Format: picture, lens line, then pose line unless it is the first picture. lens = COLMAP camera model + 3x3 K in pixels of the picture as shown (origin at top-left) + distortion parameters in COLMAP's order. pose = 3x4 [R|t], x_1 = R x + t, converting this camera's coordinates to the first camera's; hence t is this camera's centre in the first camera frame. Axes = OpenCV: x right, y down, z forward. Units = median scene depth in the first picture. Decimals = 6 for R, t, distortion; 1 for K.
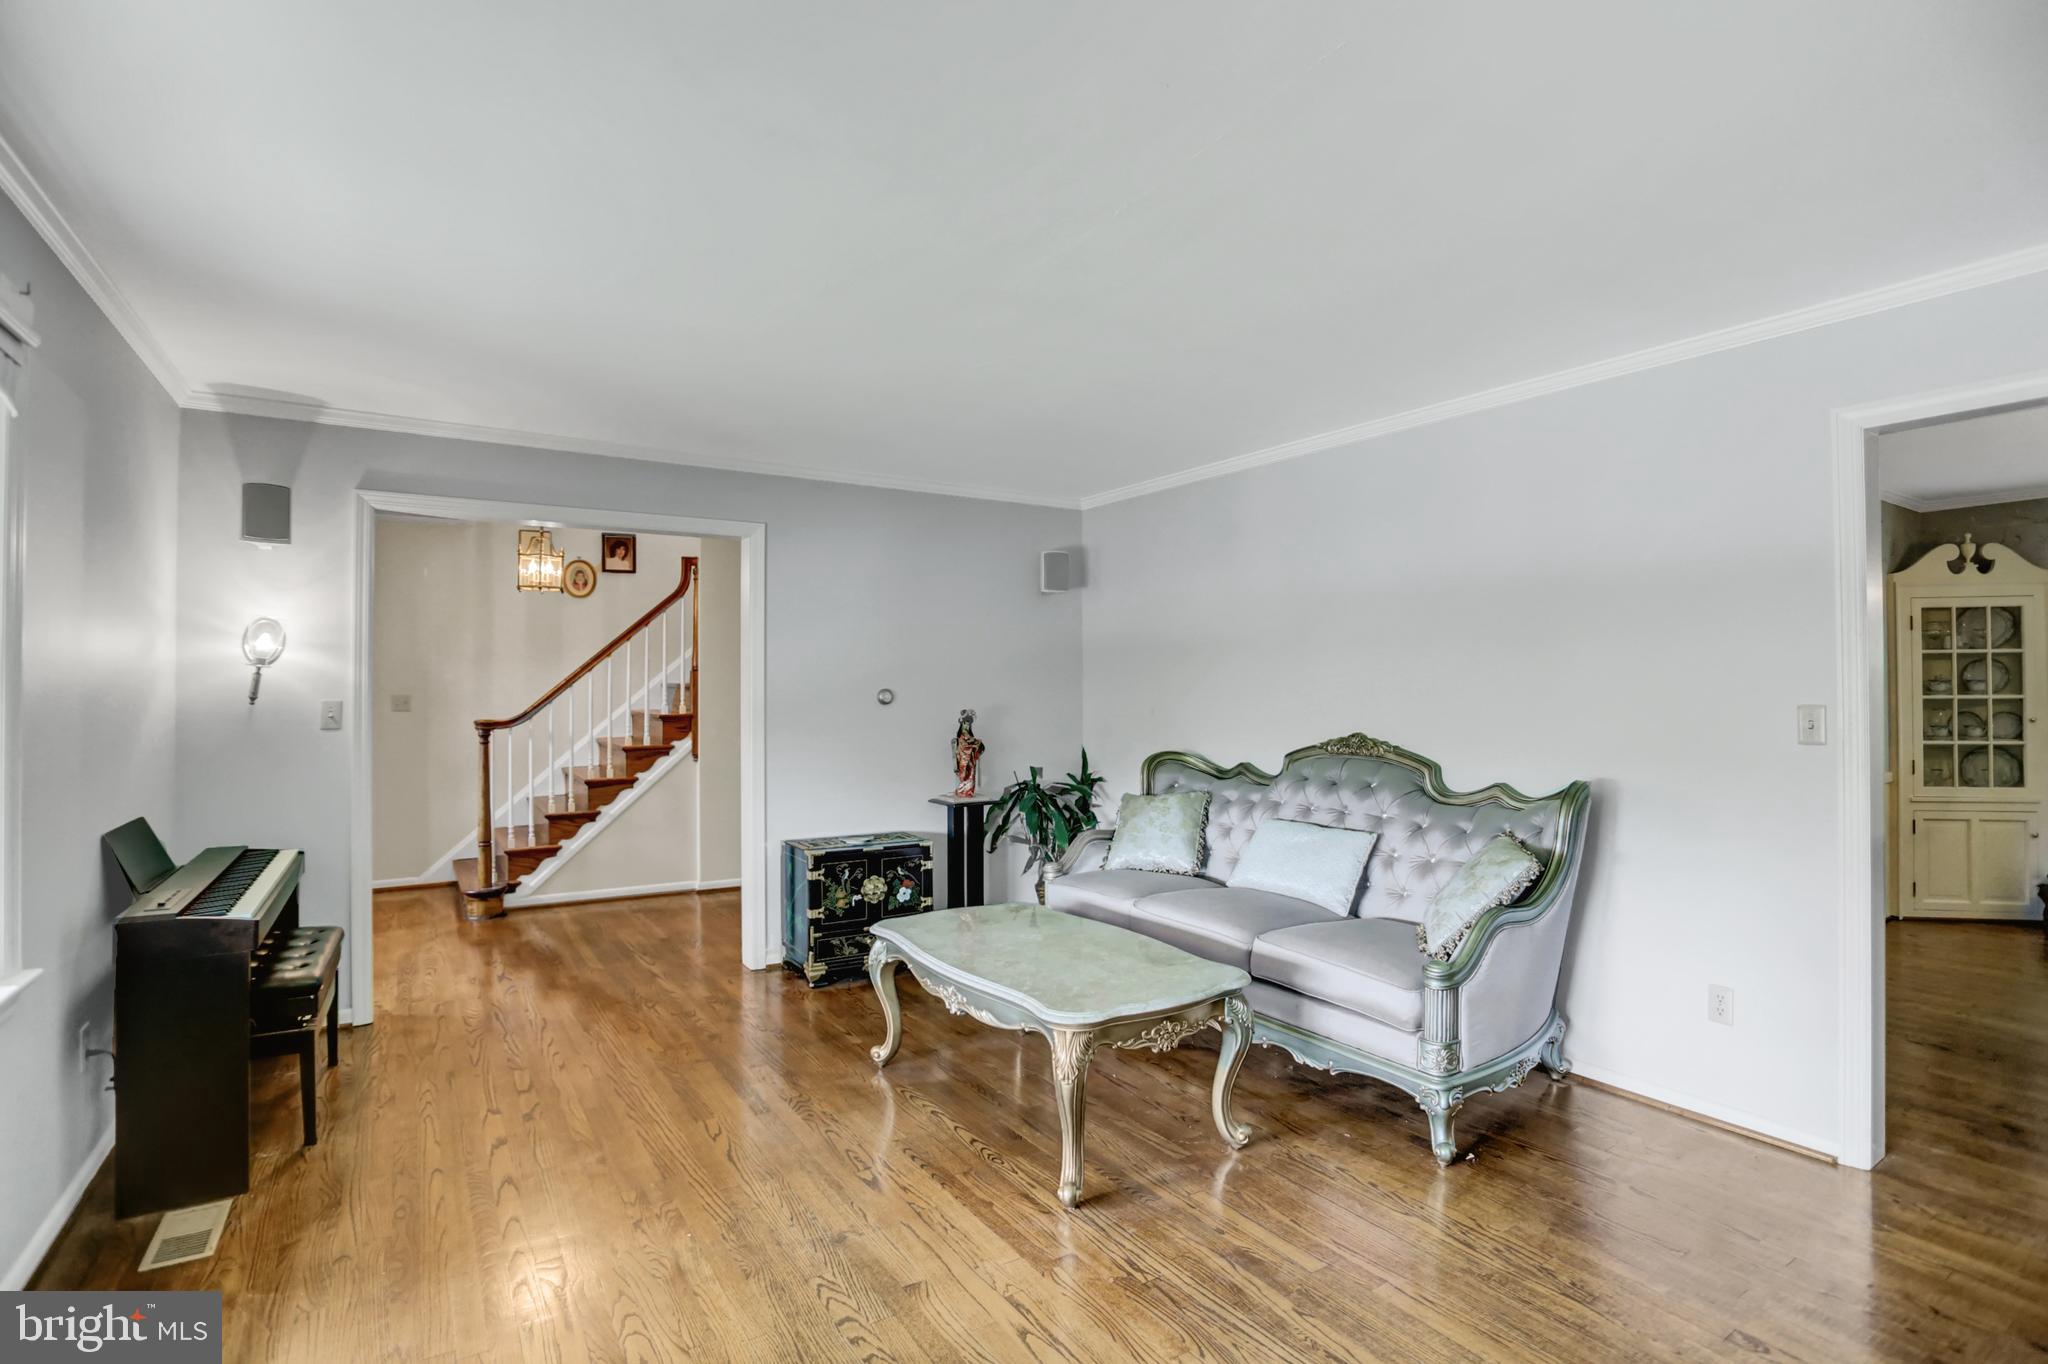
lens RADIAL K [[1020.6, 0, 1030.0], [0, 1020.6, 683.4], [0, 0, 1]] dist [-0.052463, 0.022024]
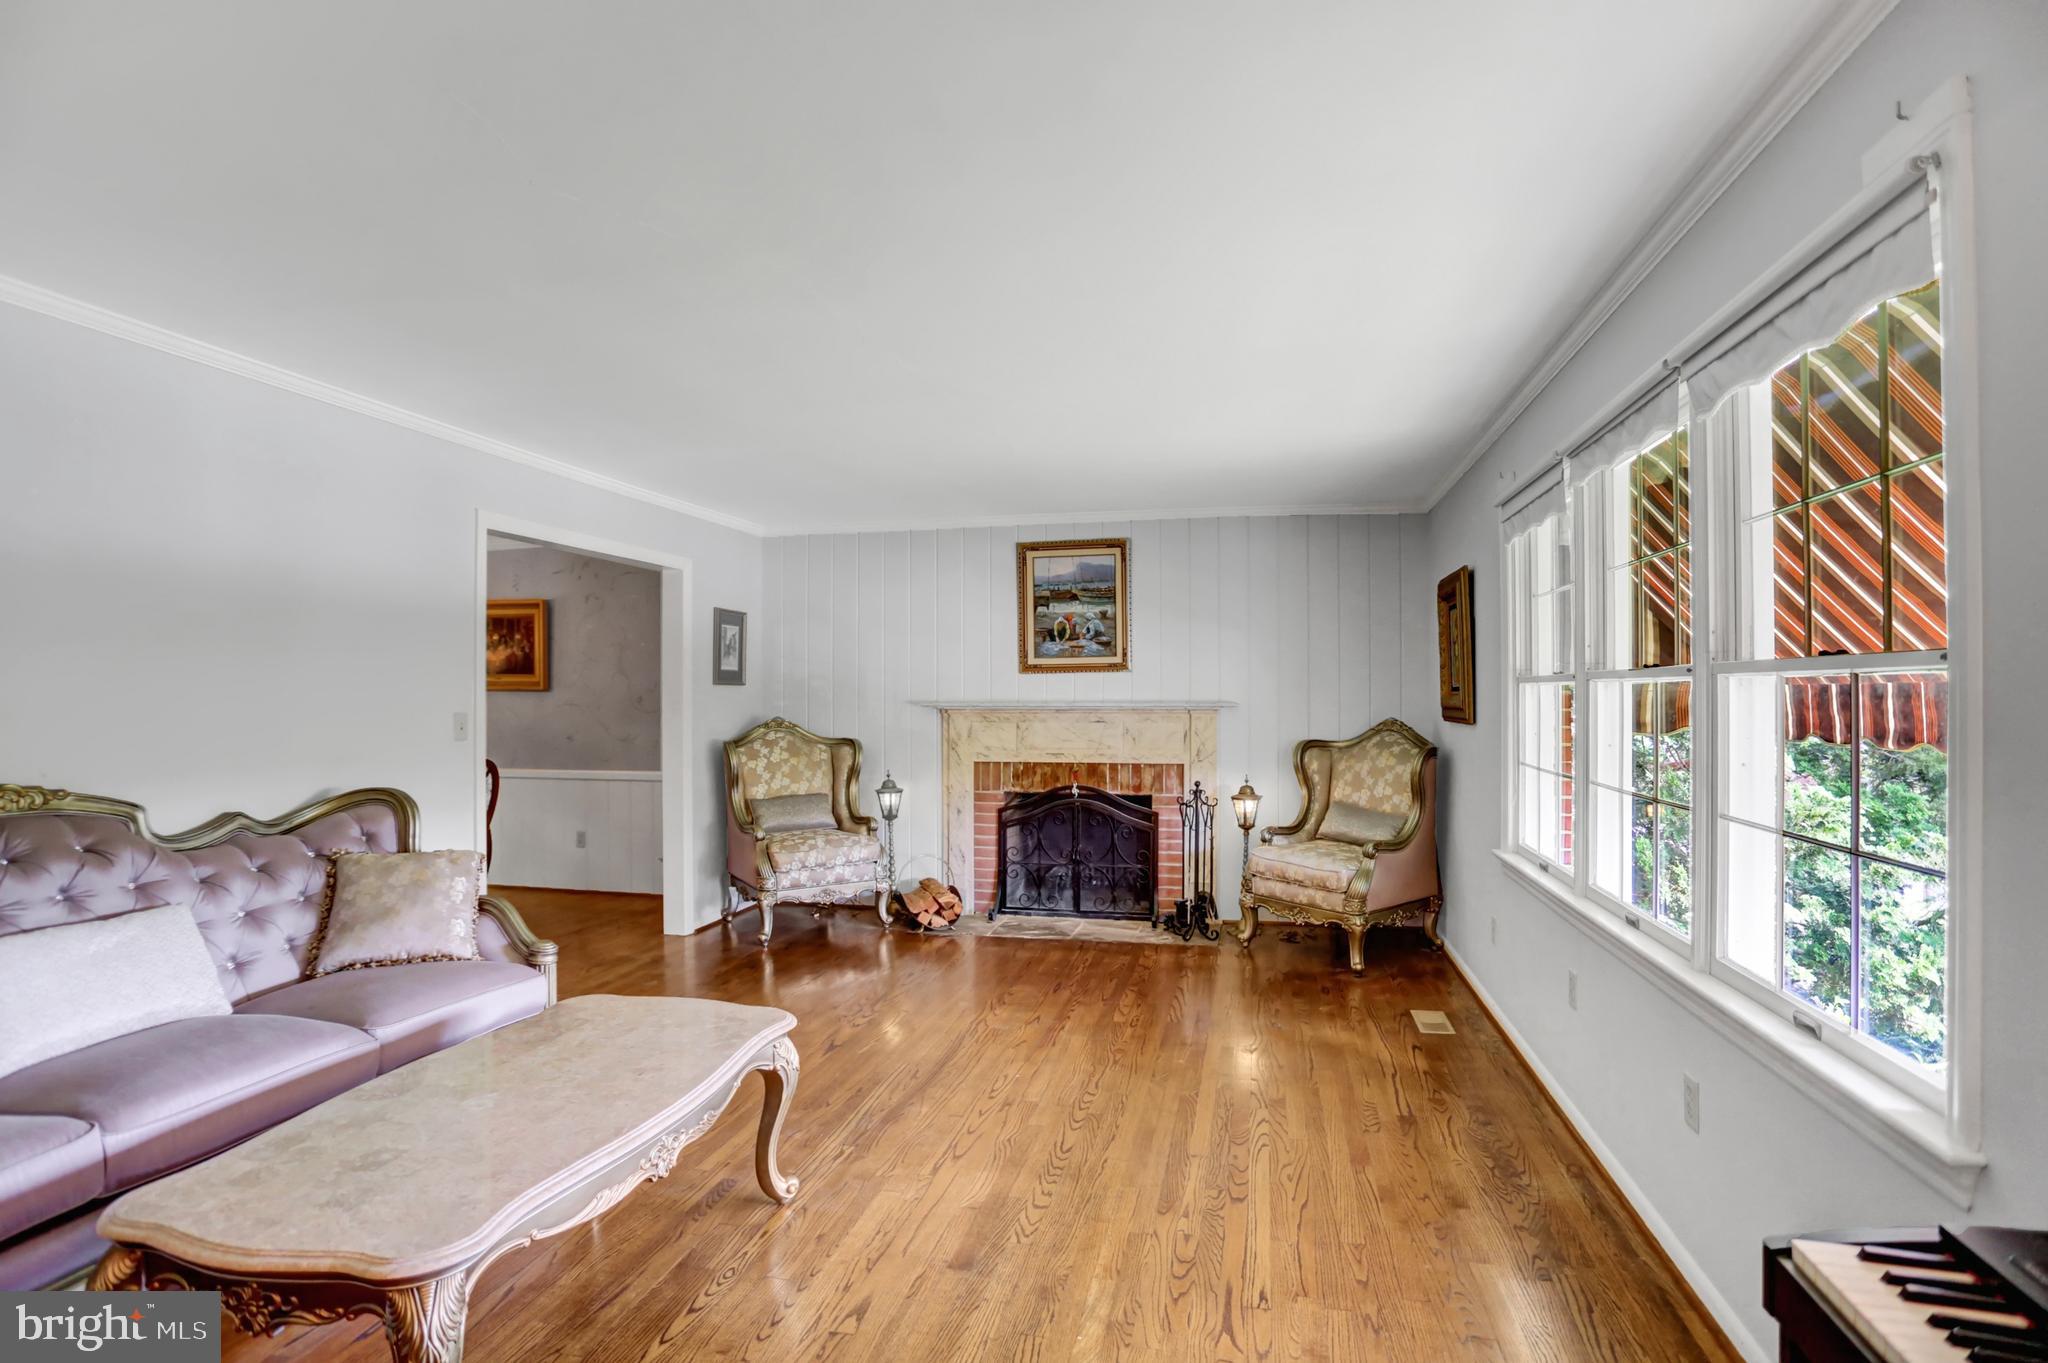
lens RADIAL K [[1020.6, 0, 1031.6], [0, 1020.6, 669.7], [0, 0, 1]] dist [-0.052463, 0.022024]
pose [[-0.705707, 0.019270, 0.708242, -0.500821], [0.002948, 0.999701, -0.024263, -0.001770], [-0.708498, -0.015035, -0.705553, 0.882823]]
